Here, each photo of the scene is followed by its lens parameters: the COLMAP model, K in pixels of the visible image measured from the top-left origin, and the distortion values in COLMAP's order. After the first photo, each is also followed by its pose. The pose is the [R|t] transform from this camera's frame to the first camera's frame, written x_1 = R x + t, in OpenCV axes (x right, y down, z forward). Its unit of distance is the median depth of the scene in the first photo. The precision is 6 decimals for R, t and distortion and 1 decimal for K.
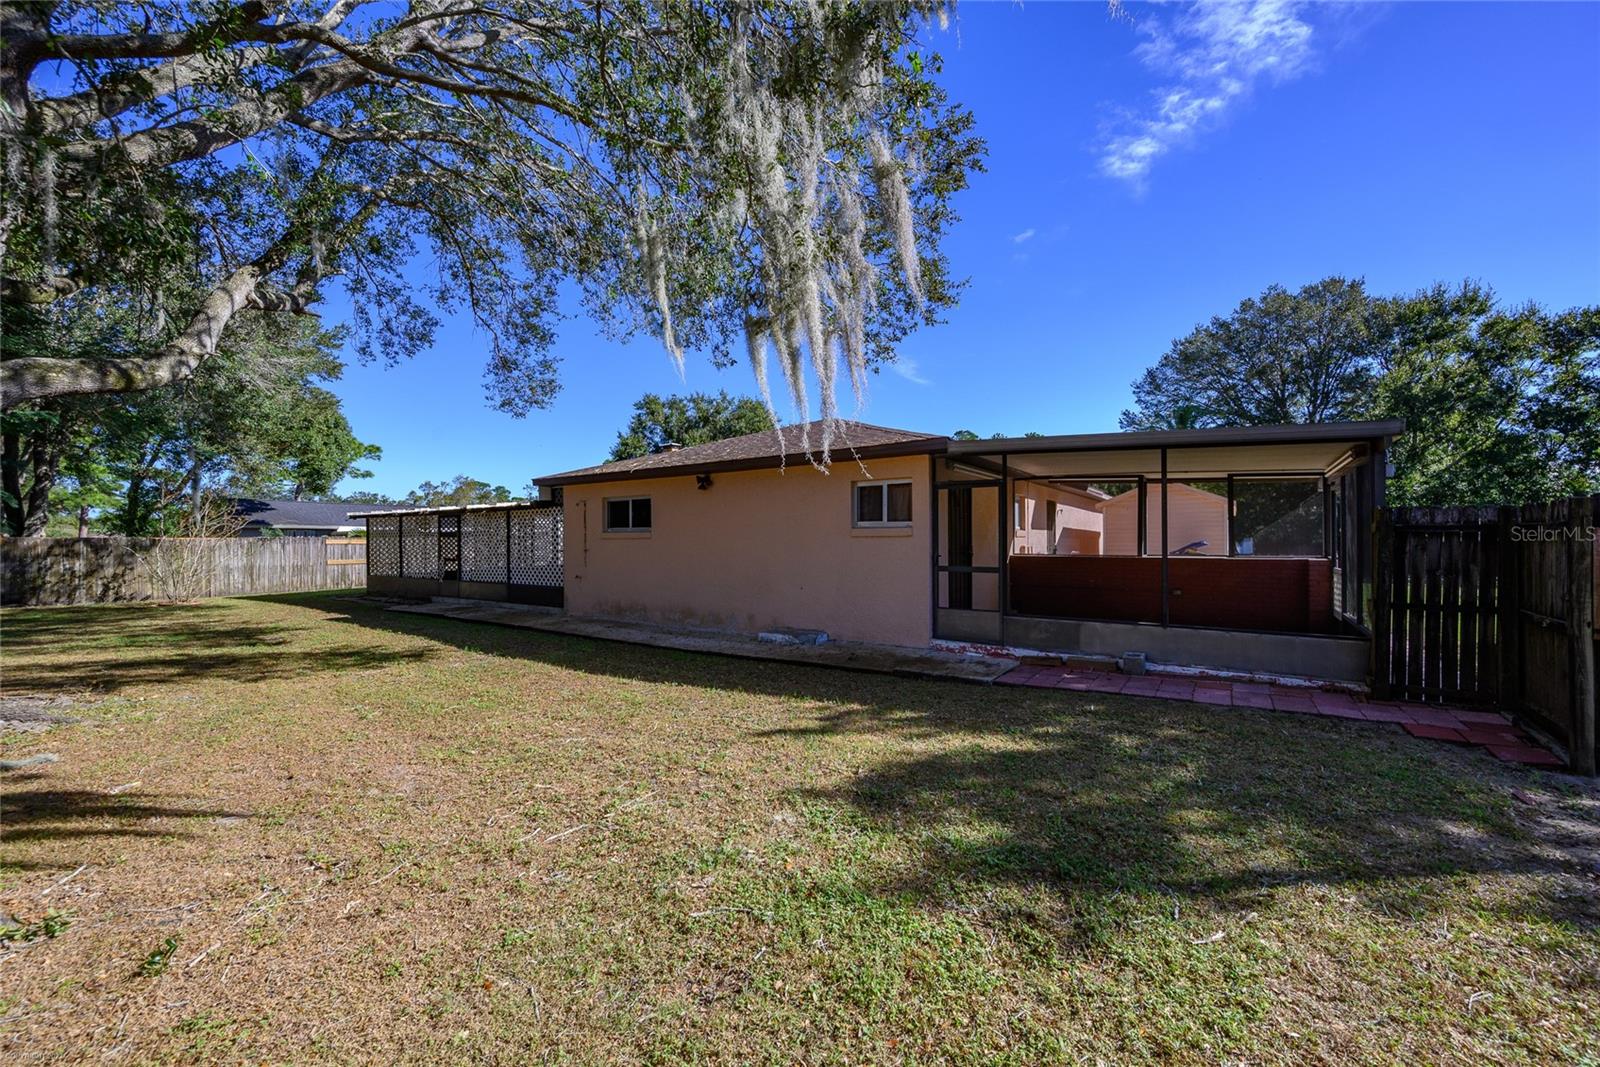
lens RADIAL K [[623.9, 0, 800.0], [0, 623.9, 533.5], [0, 0, 1]] dist [-0.003891, -0.000305]
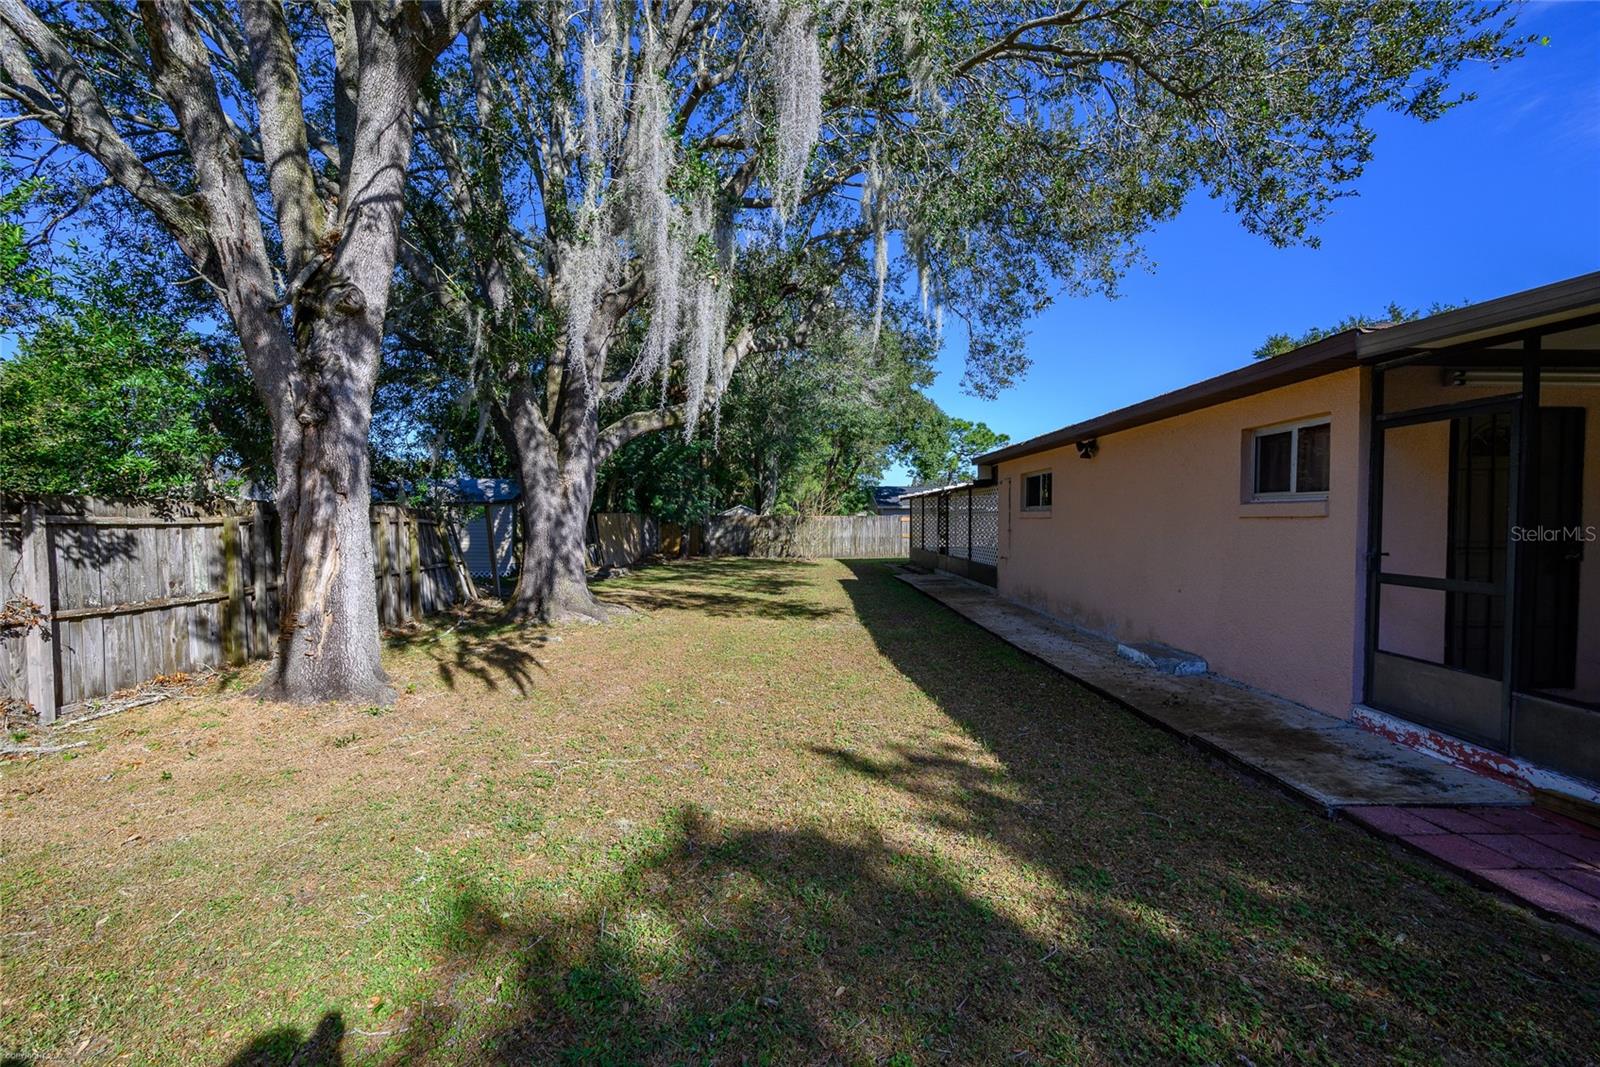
lens RADIAL K [[623.9, 0, 800.0], [0, 623.9, 533.5], [0, 0, 1]] dist [-0.003891, -0.000305]
pose [[0.580907, 0.023678, -0.813625, 0.347093], [0.005653, 0.999435, 0.033121, -0.002002], [0.813950, -0.023840, 0.580445, 0.274173]]
